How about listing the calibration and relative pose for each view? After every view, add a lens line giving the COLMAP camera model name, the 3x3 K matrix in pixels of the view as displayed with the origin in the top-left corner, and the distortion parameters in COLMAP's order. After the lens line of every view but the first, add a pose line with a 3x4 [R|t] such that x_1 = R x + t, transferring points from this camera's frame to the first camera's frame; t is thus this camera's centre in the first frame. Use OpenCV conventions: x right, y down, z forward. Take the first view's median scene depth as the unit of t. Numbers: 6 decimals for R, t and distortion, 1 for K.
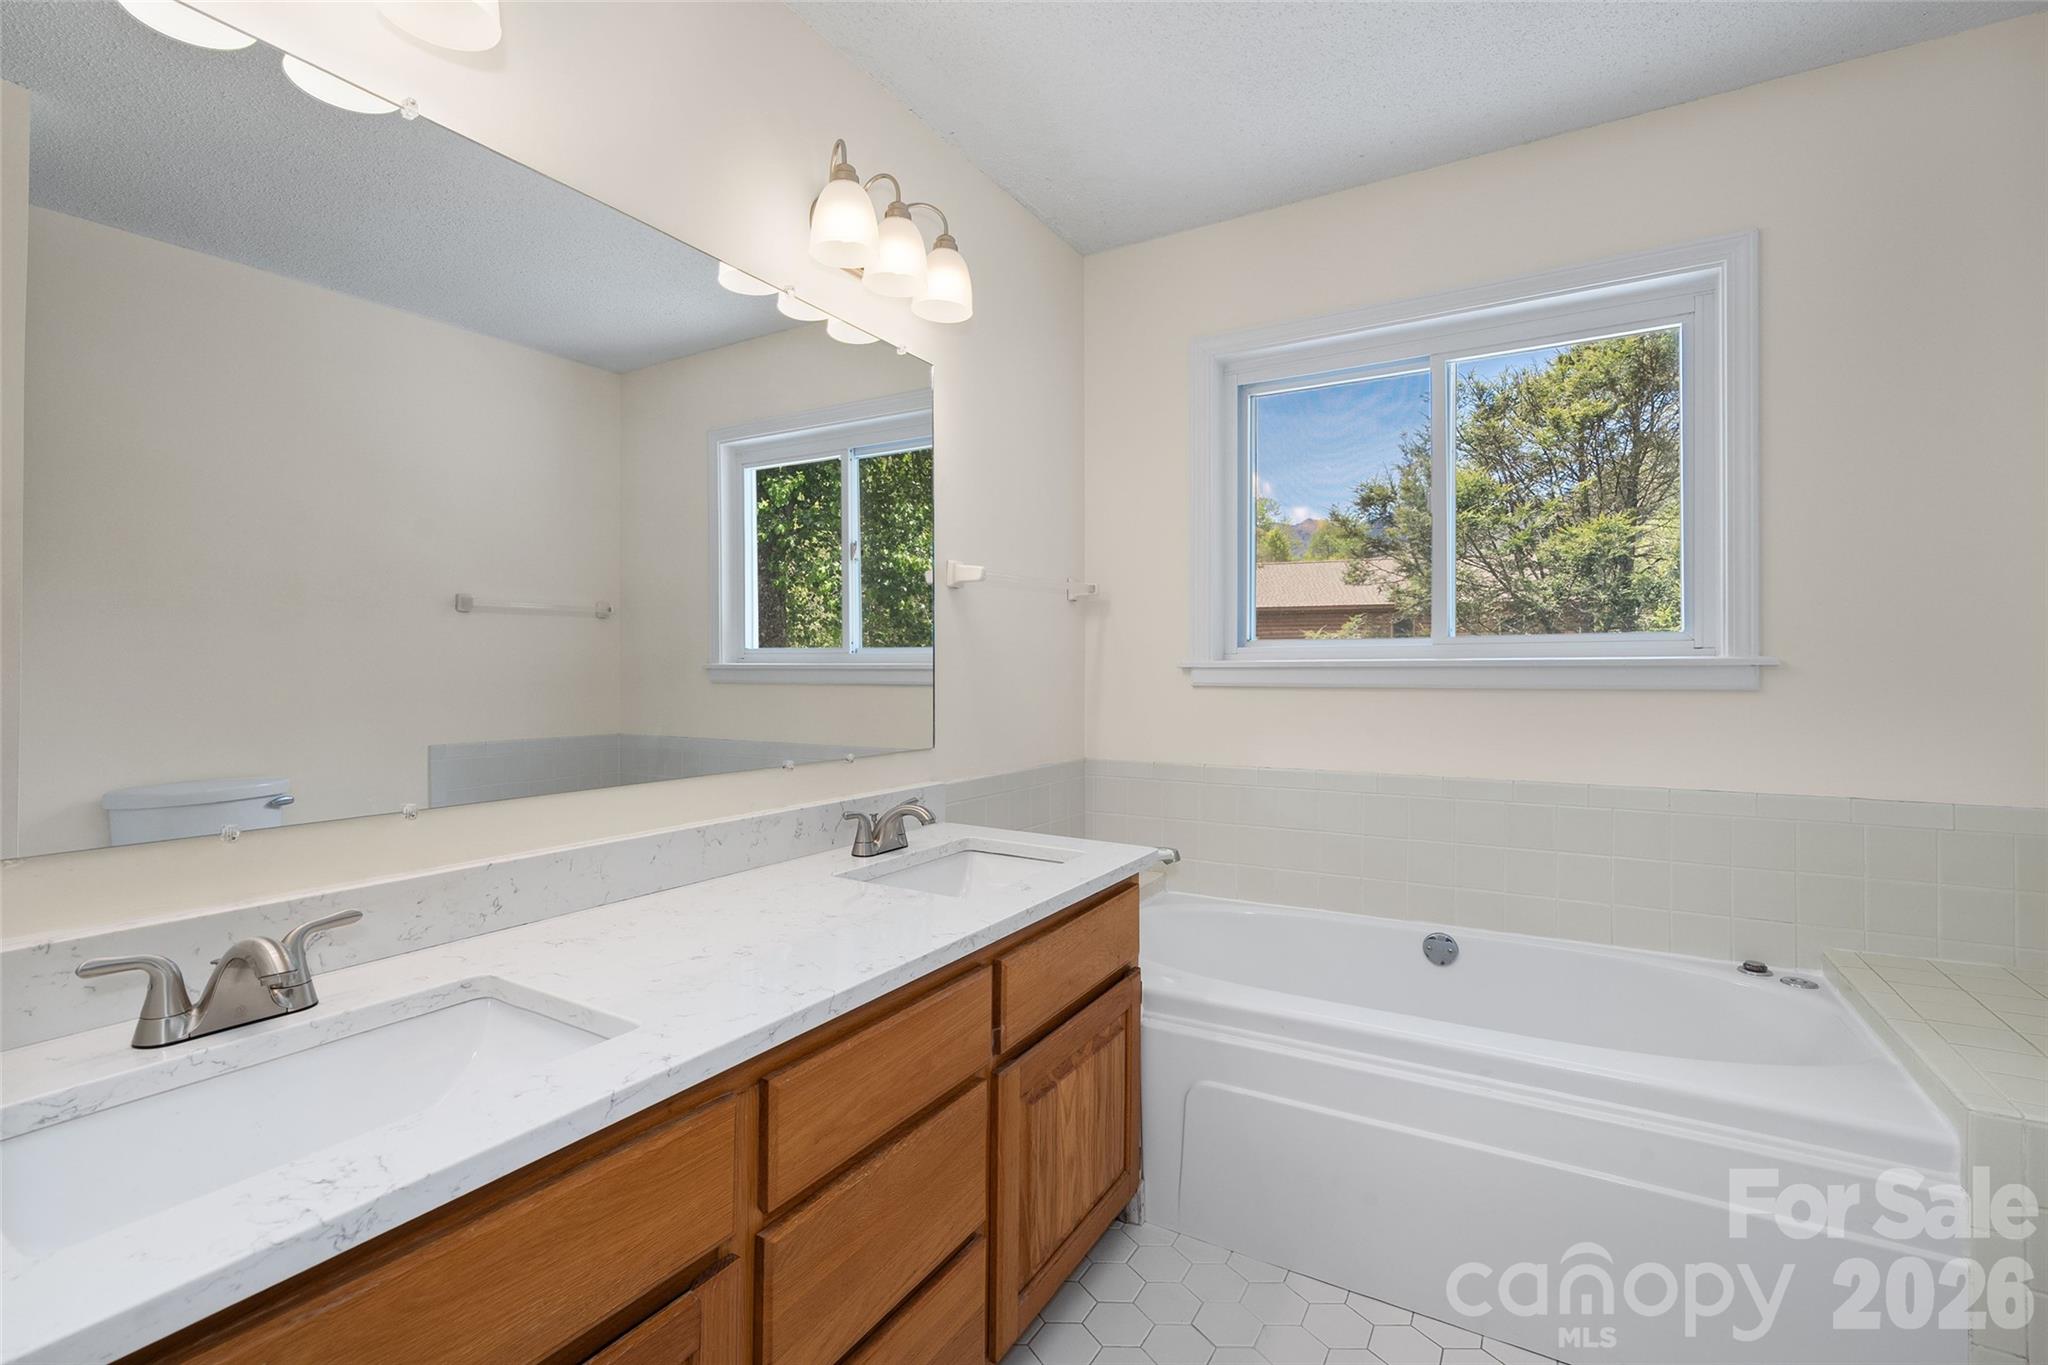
lens RADIAL K [[917.0, 0, 1017.2], [0, 917.0, 682.8], [0, 0, 1]] dist [-0.010258, 0.001252]
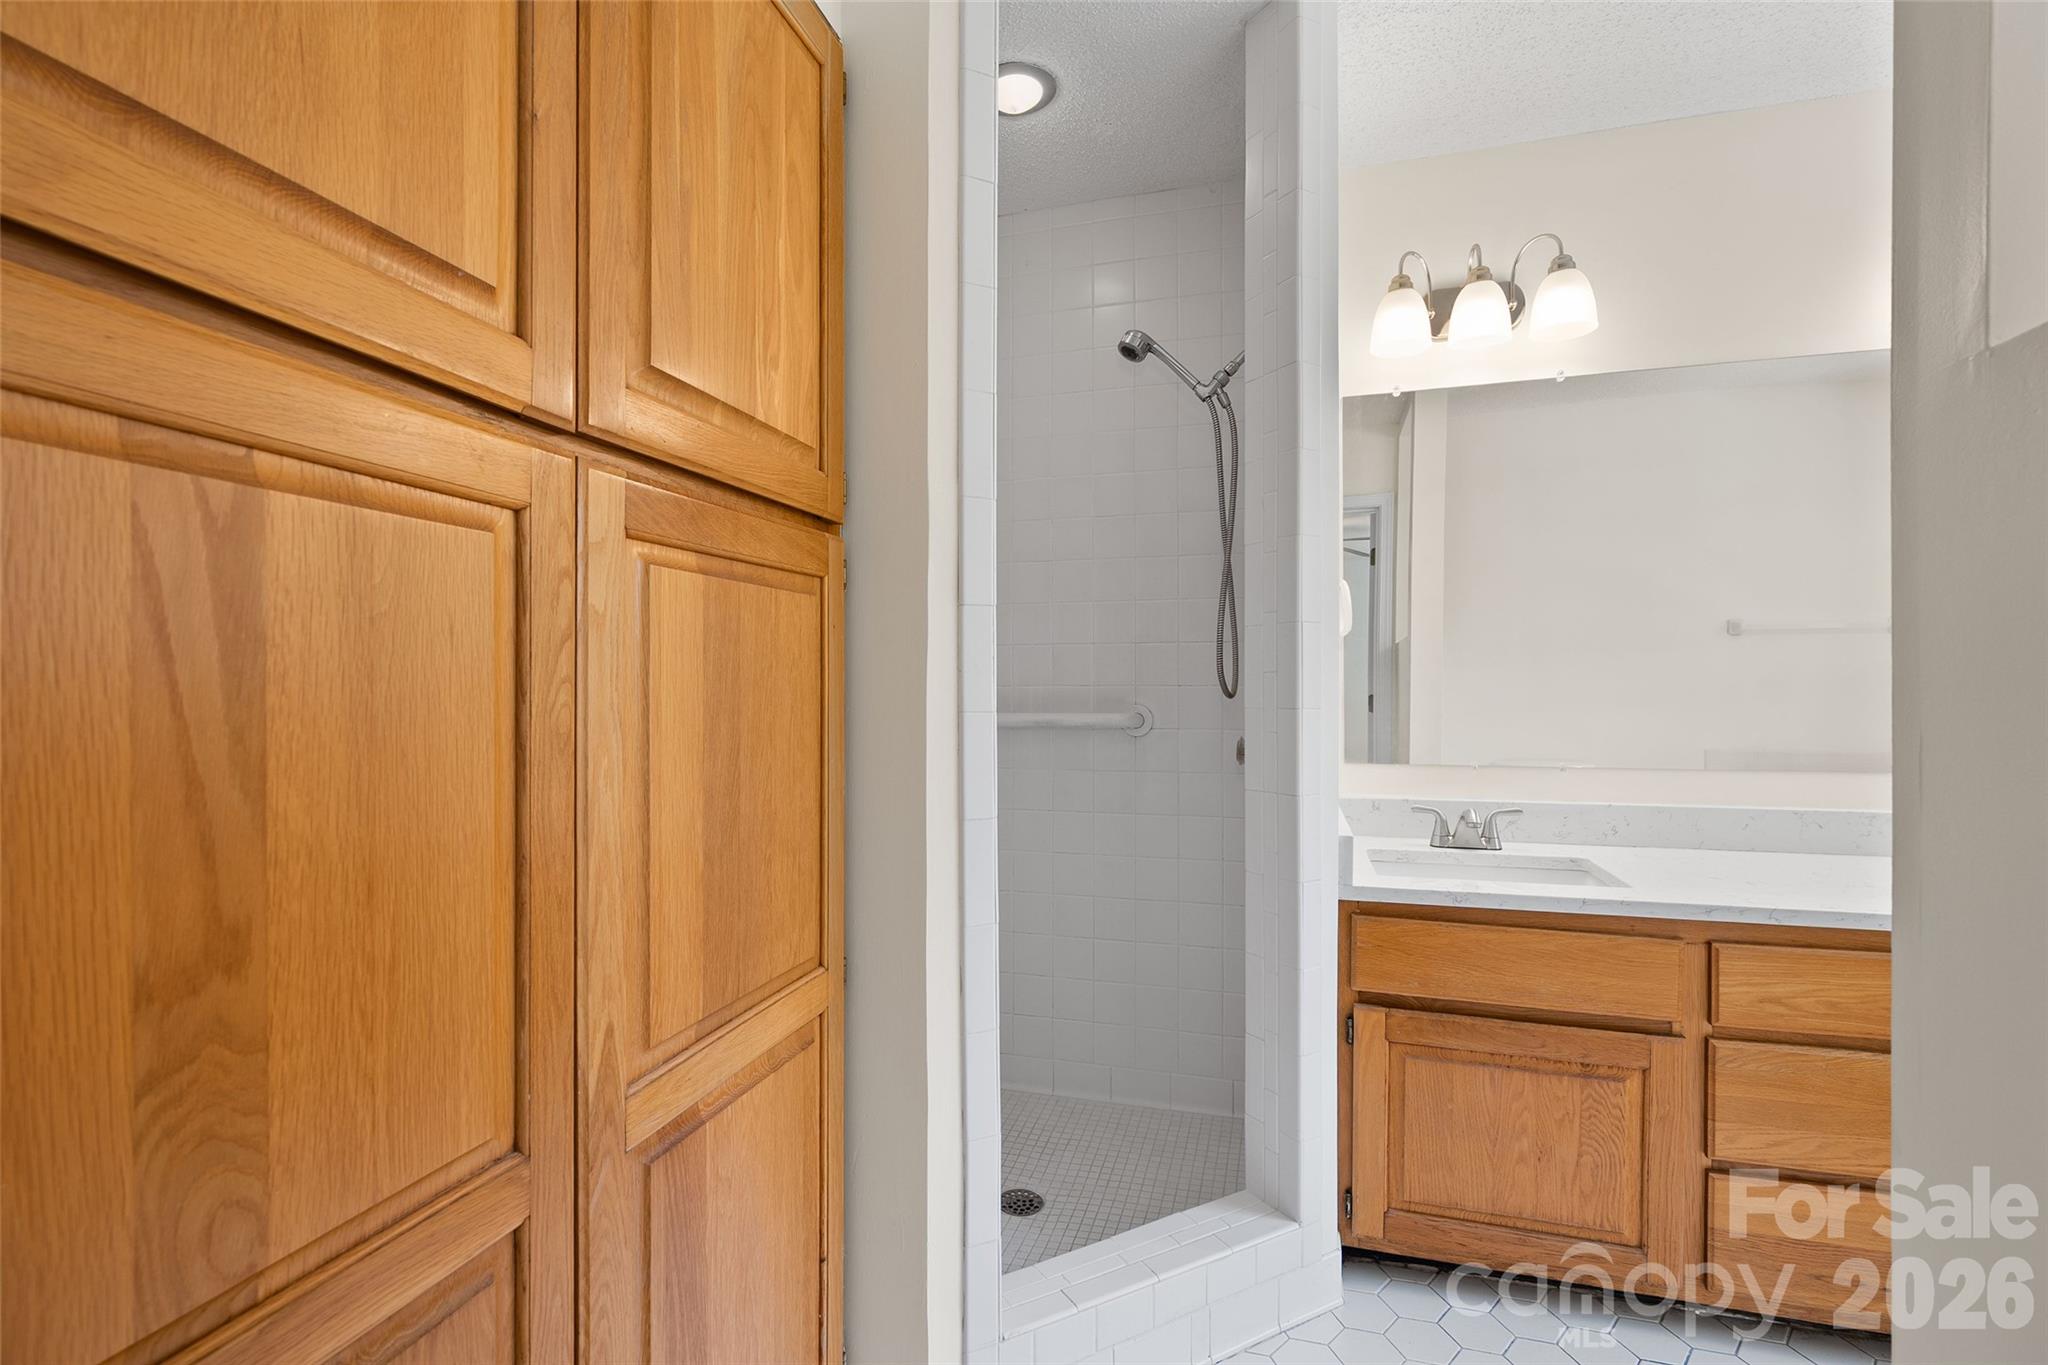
lens RADIAL K [[917.0, 0, 1017.2], [0, 917.0, 682.8], [0, 0, 1]] dist [-0.010258, 0.001252]
pose [[0.260420, -0.005437, -0.965480, 0.943145], [-0.008366, 0.999934, -0.007887, -0.003990], [0.965459, 0.010131, 0.260358, -0.601185]]
